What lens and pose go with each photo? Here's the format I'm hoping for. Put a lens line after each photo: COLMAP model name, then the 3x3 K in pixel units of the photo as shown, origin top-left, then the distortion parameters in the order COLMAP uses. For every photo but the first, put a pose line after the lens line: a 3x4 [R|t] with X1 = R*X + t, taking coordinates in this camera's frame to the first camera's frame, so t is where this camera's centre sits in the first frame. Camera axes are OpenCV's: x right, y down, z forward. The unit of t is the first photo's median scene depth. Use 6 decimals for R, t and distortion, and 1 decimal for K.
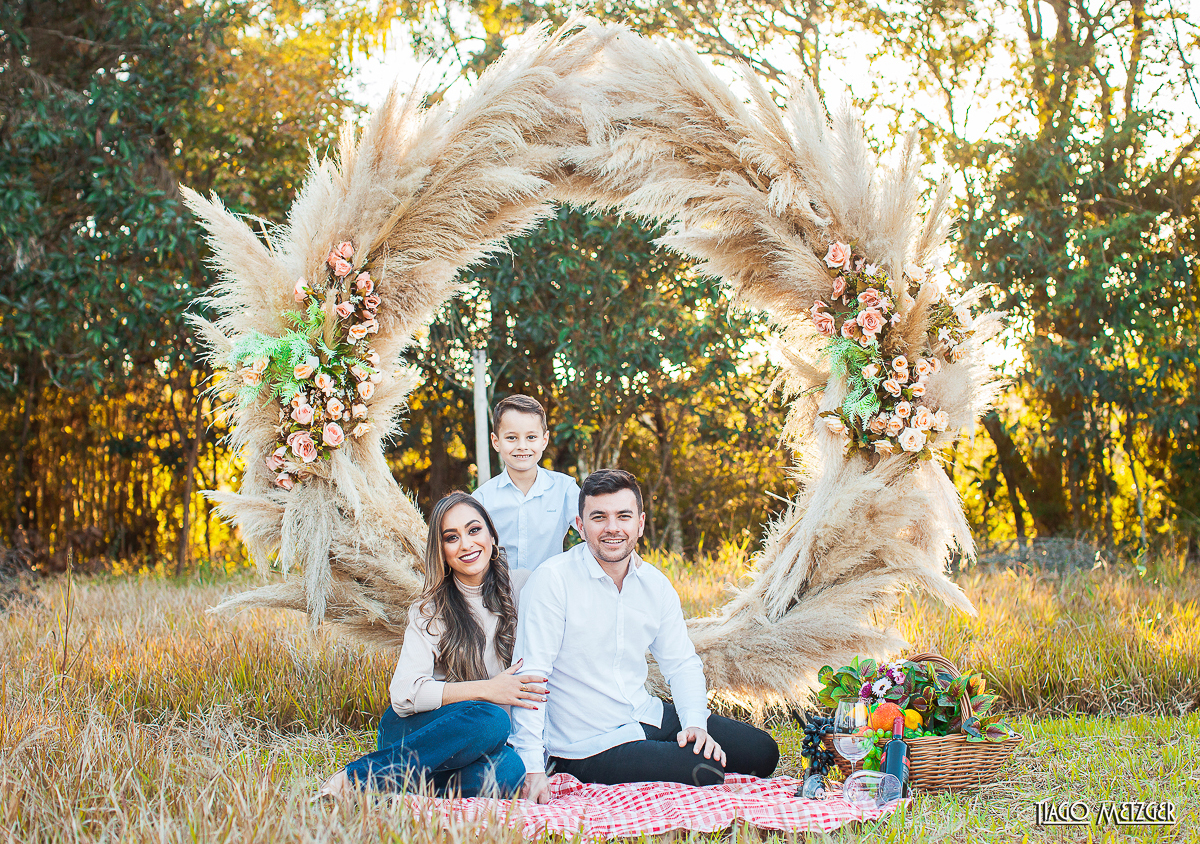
lens RADIAL K [[1924.3, 0, 597.3], [0, 1924.3, 438.4], [0, 0, 1]] dist [-0.117793, -0.006944]
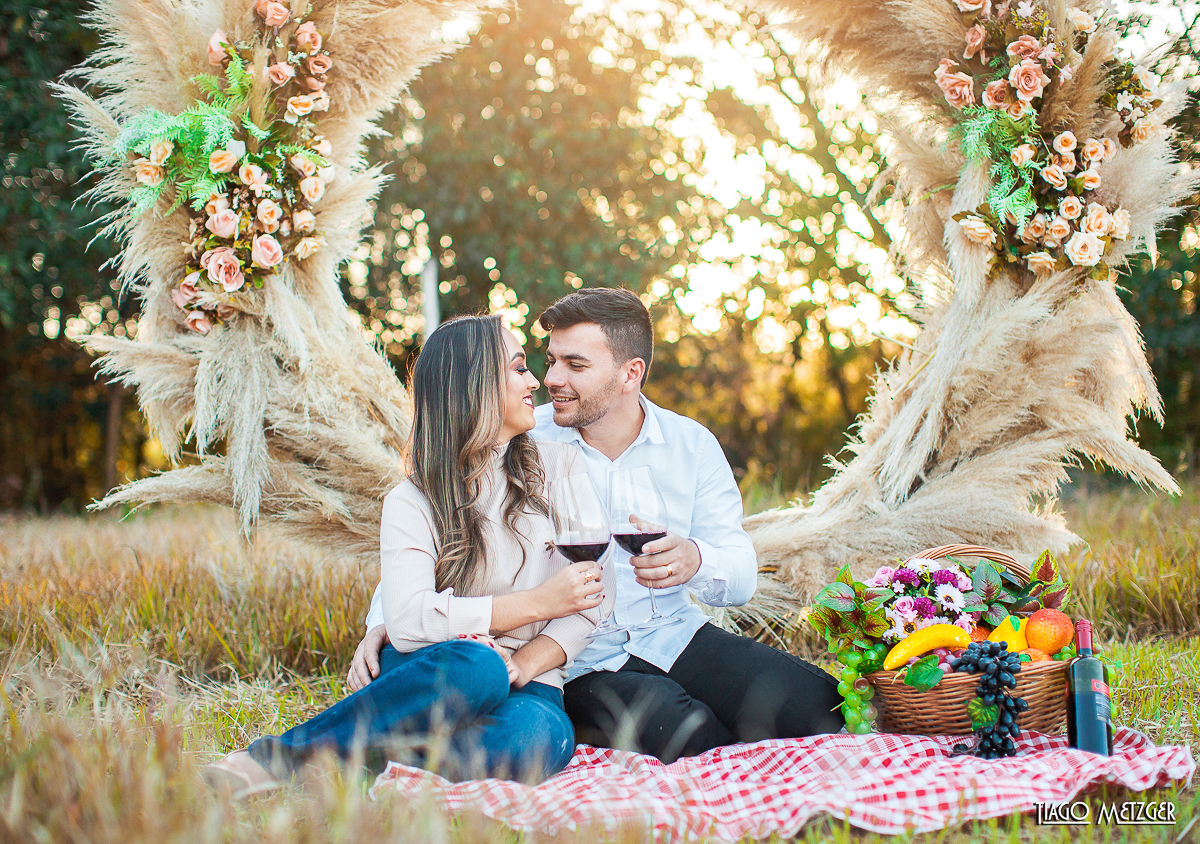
lens RADIAL K [[1885.8, 0, 600.0], [0, 1885.8, 422.0], [0, 0, 1]] dist [-0.121858, 0.070924]
pose [[0.999102, -0.016048, 0.039216, -0.043772], [0.015605, 0.999811, 0.011592, 0.053704], [-0.039394, -0.010970, 0.999164, 0.309290]]
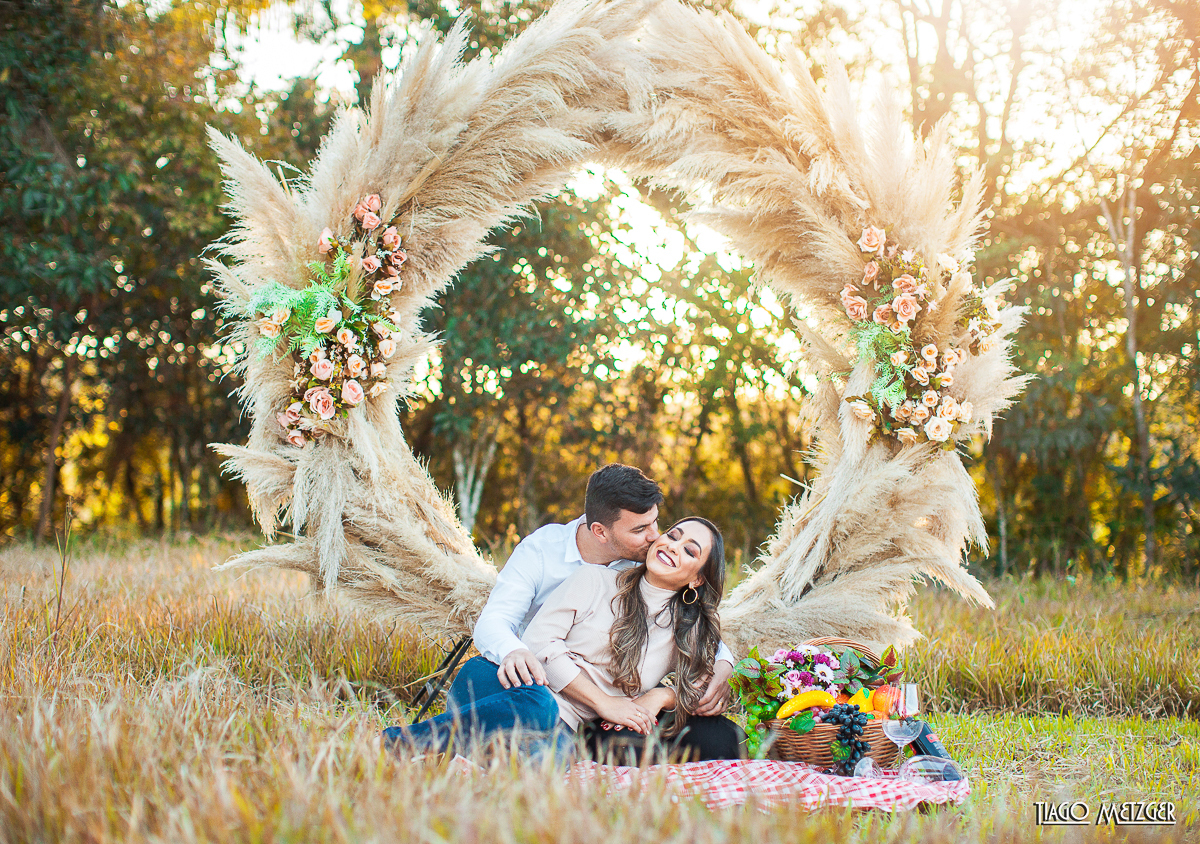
lens RADIAL K [[1924.3, 0, 597.3], [0, 1924.3, 438.4], [0, 0, 1]] dist [-0.117793, -0.006944]
pose [[0.994402, 0.052039, 0.091955, -0.102081], [-0.051773, 0.998645, -0.005275, 0.019851], [-0.092105, 0.000485, 0.995749, 0.025284]]
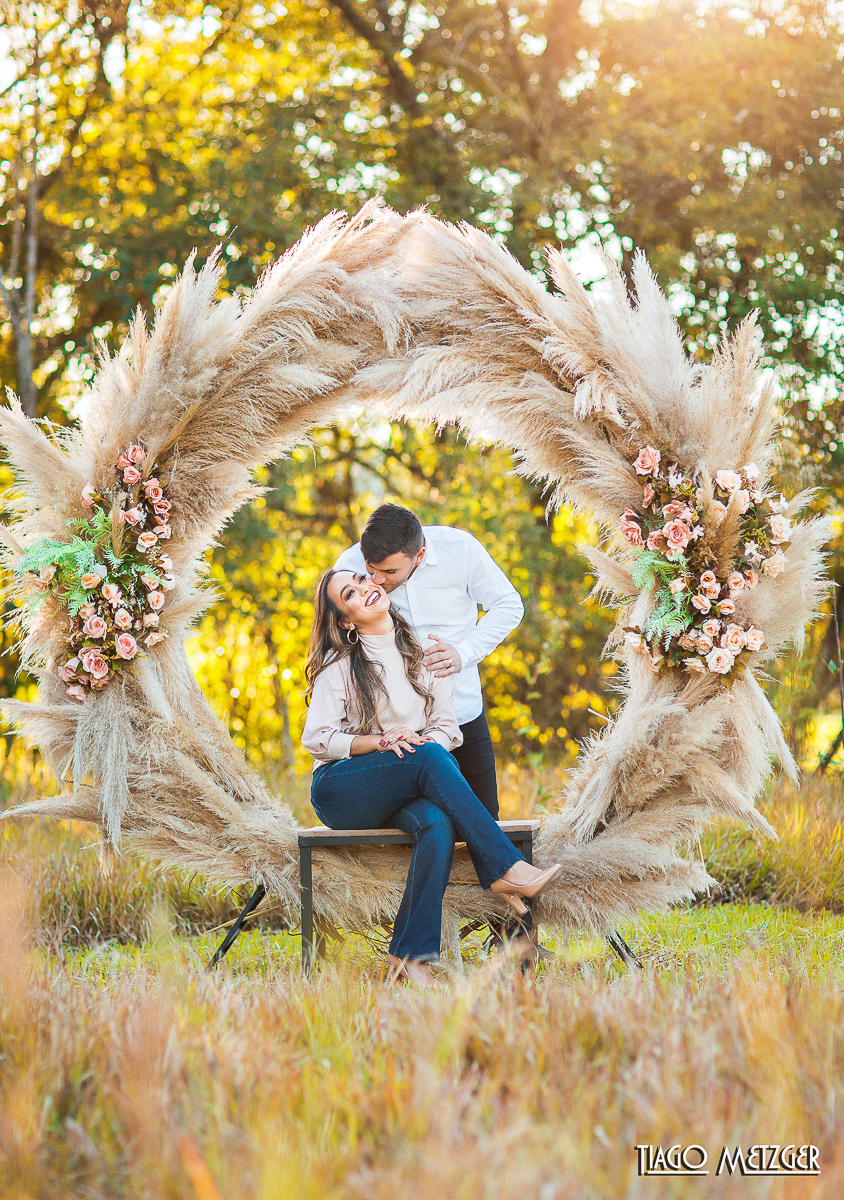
lens RADIAL K [[3041.3, 0, 422.0], [0, 3041.3, 600.0], [0, 0, 1]] dist [-0.094119, -0.132466]
pose [[0.990002, 0.010353, -0.140674, 0.226825], [-0.001376, 0.997964, 0.063761, -0.122667], [0.141047, -0.062930, 0.988001, -0.489407]]
